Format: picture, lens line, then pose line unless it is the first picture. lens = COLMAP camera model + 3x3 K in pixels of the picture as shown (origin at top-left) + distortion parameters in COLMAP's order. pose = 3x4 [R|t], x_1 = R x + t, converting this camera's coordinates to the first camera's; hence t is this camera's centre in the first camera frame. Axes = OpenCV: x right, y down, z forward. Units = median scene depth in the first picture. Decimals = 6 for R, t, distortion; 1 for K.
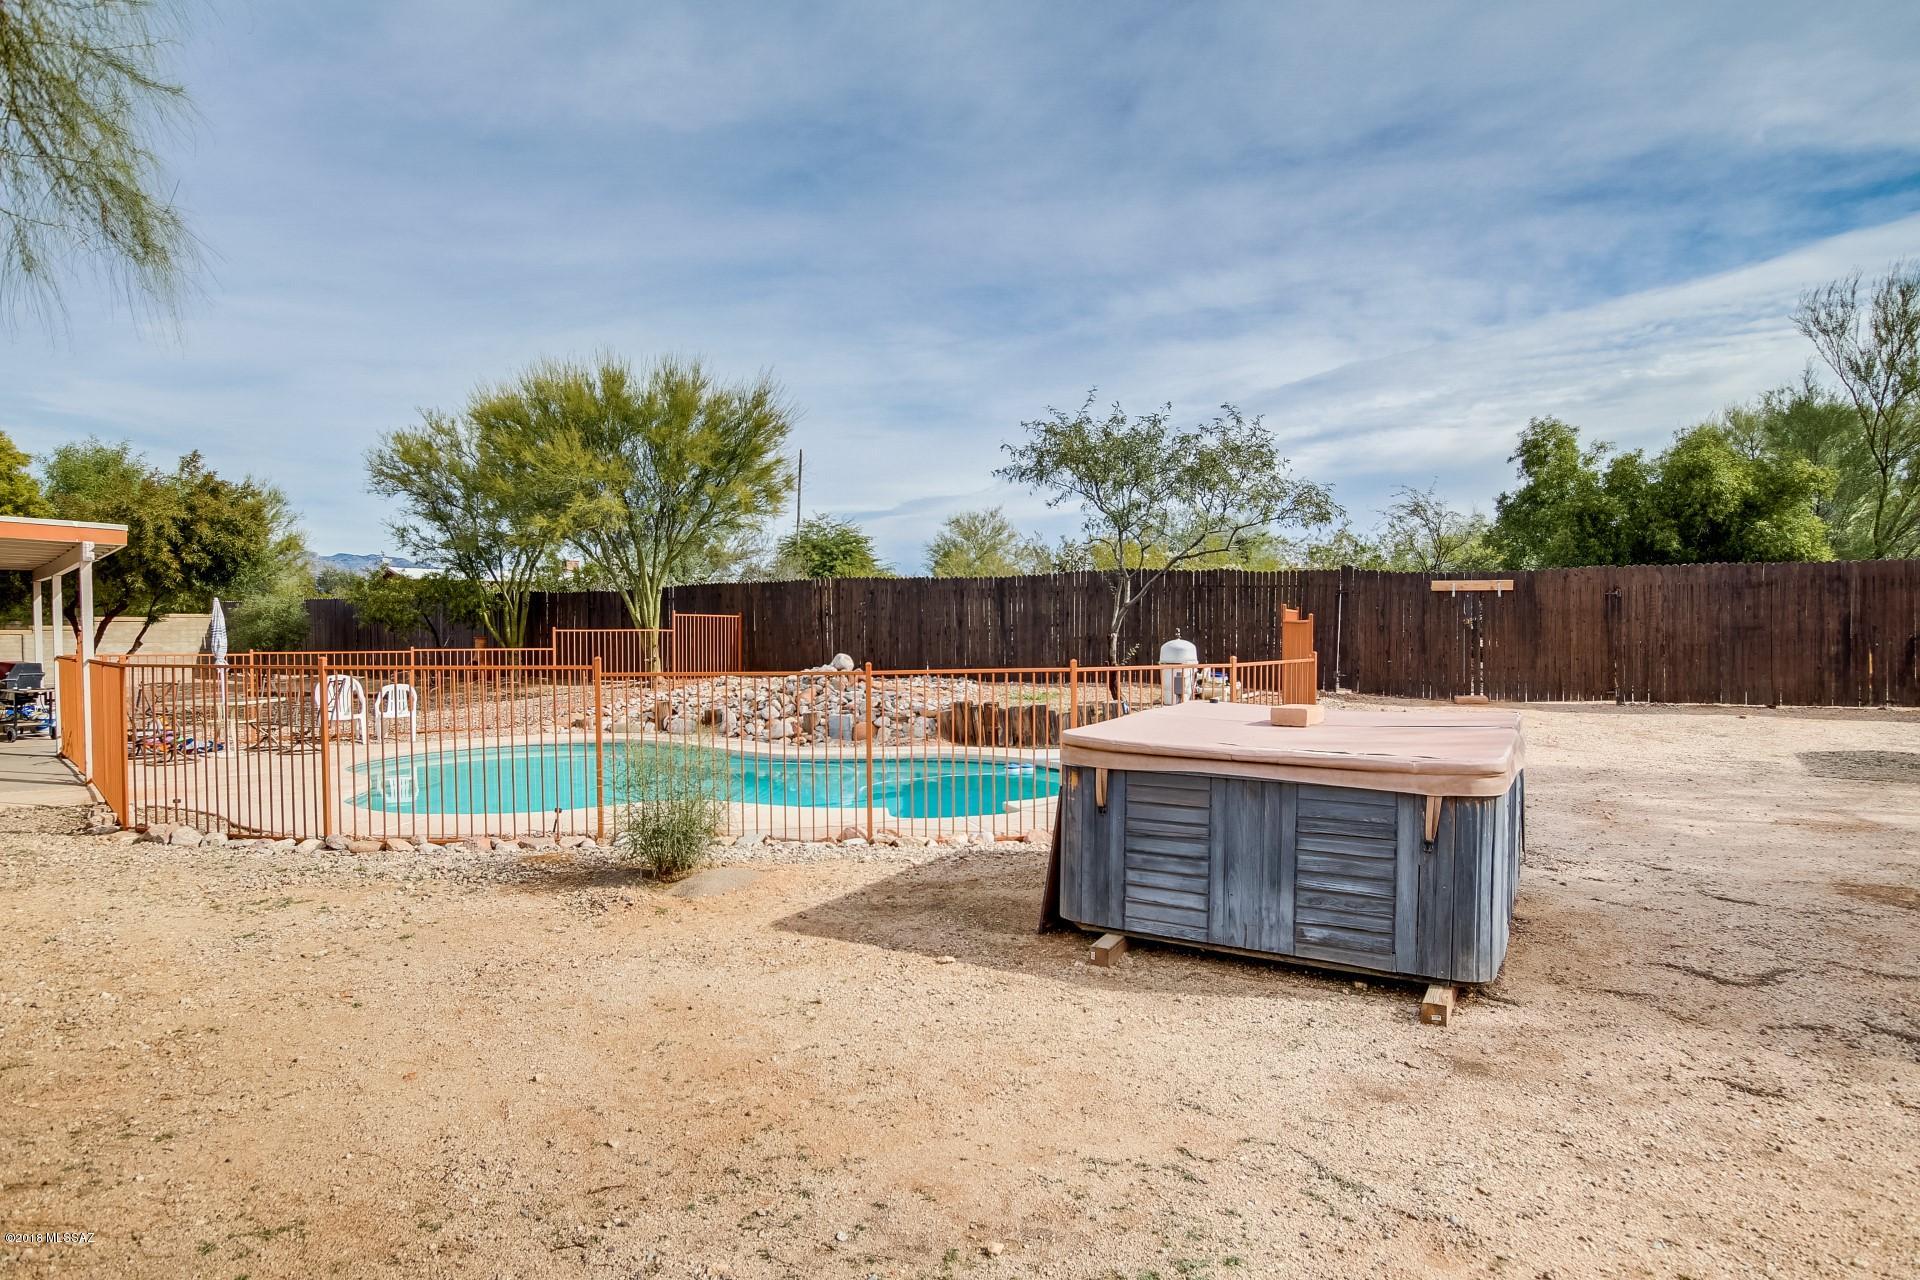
lens RADIAL K [[1063.0, 0, 960.0], [0, 1063.0, 640.0], [0, 0, 1]] dist [-0.016728, 0.009680]
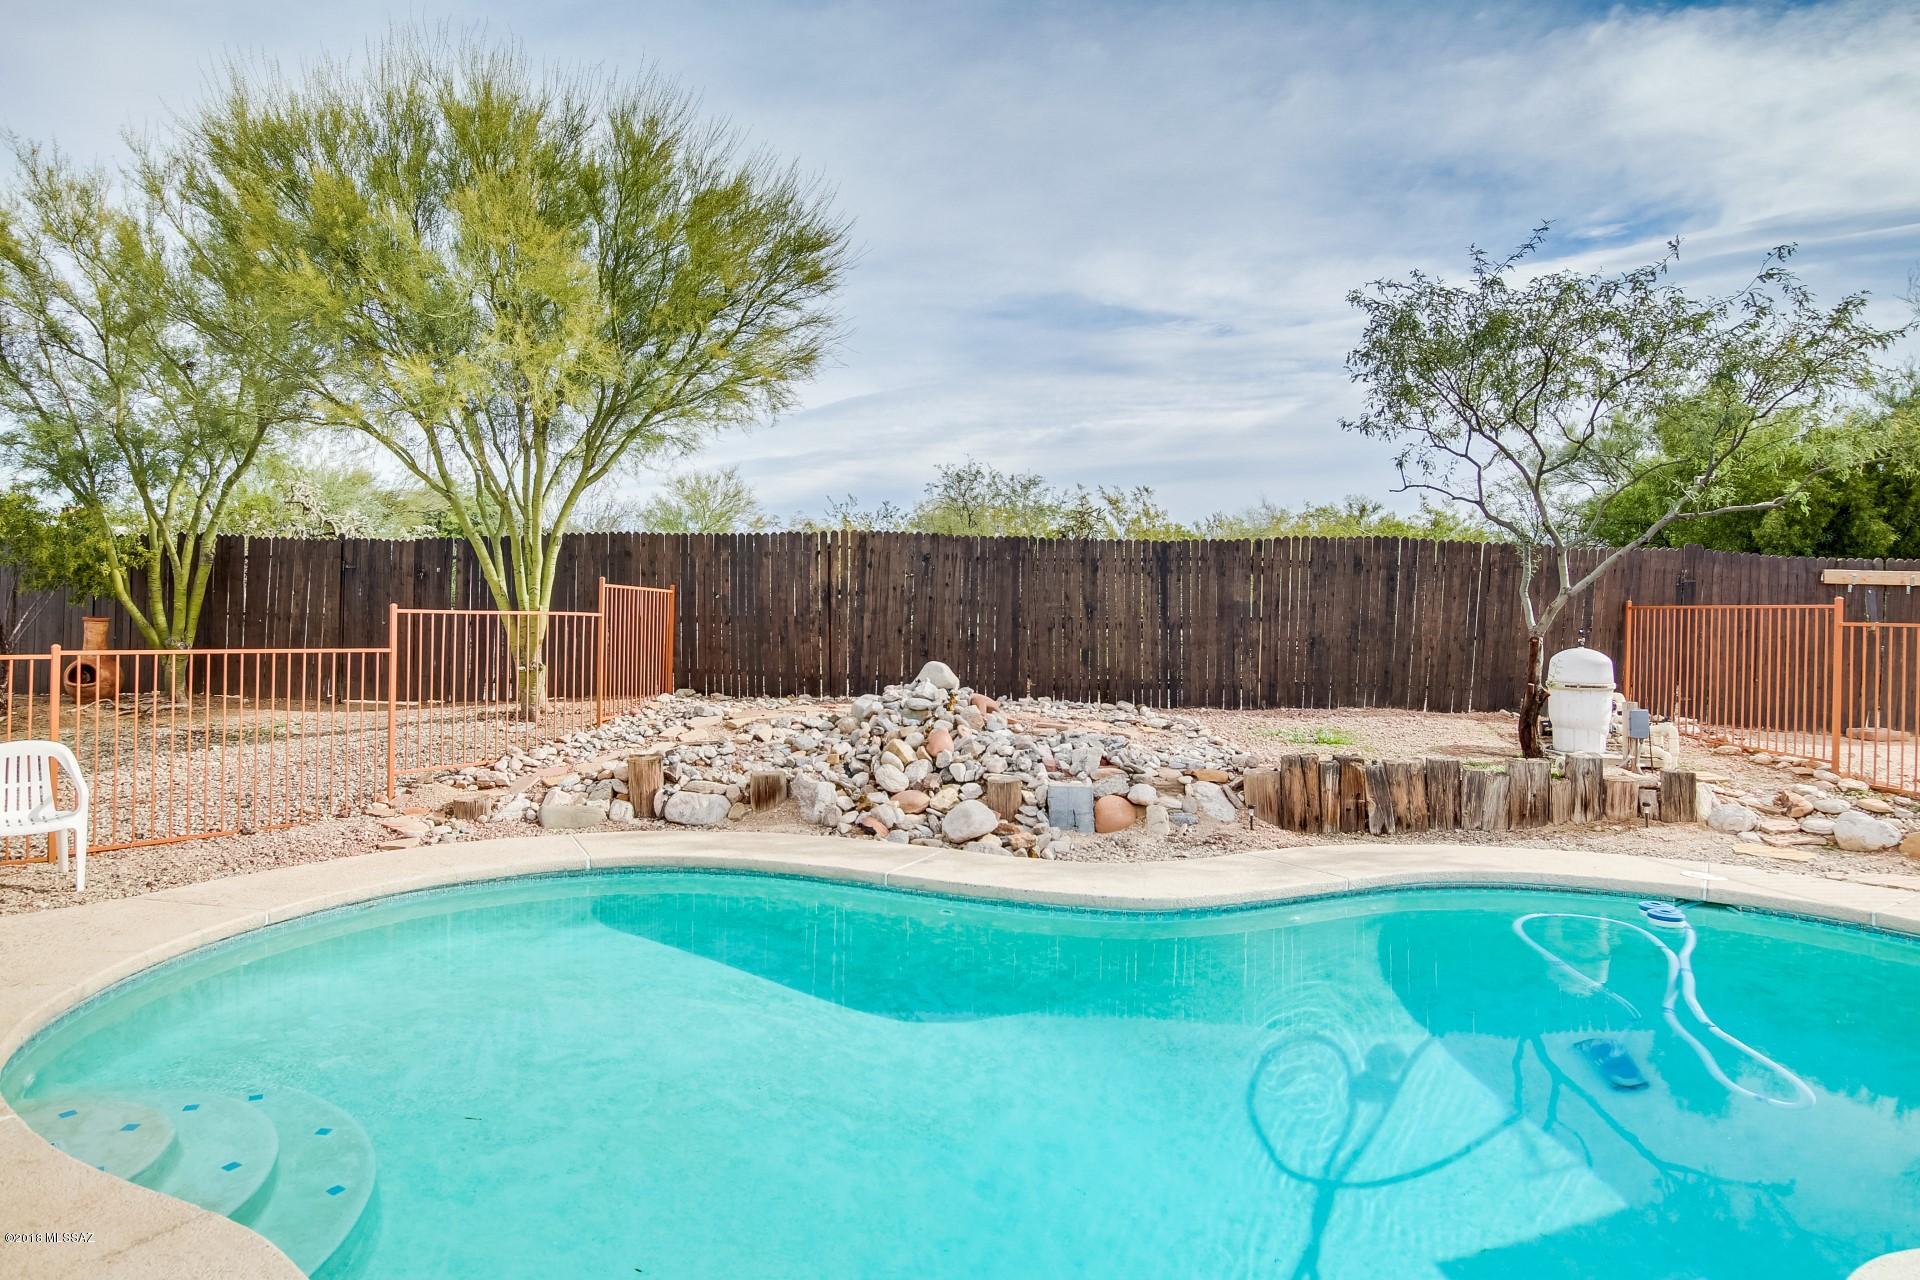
lens RADIAL K [[1063.0, 0, 960.0], [0, 1063.0, 640.0], [0, 0, 1]] dist [-0.016728, 0.009680]
pose [[0.937054, 0.011359, 0.349000, -0.294271], [-0.015127, 0.999853, 0.008072, -0.003510], [-0.348857, -0.012843, 0.937088, 0.450255]]
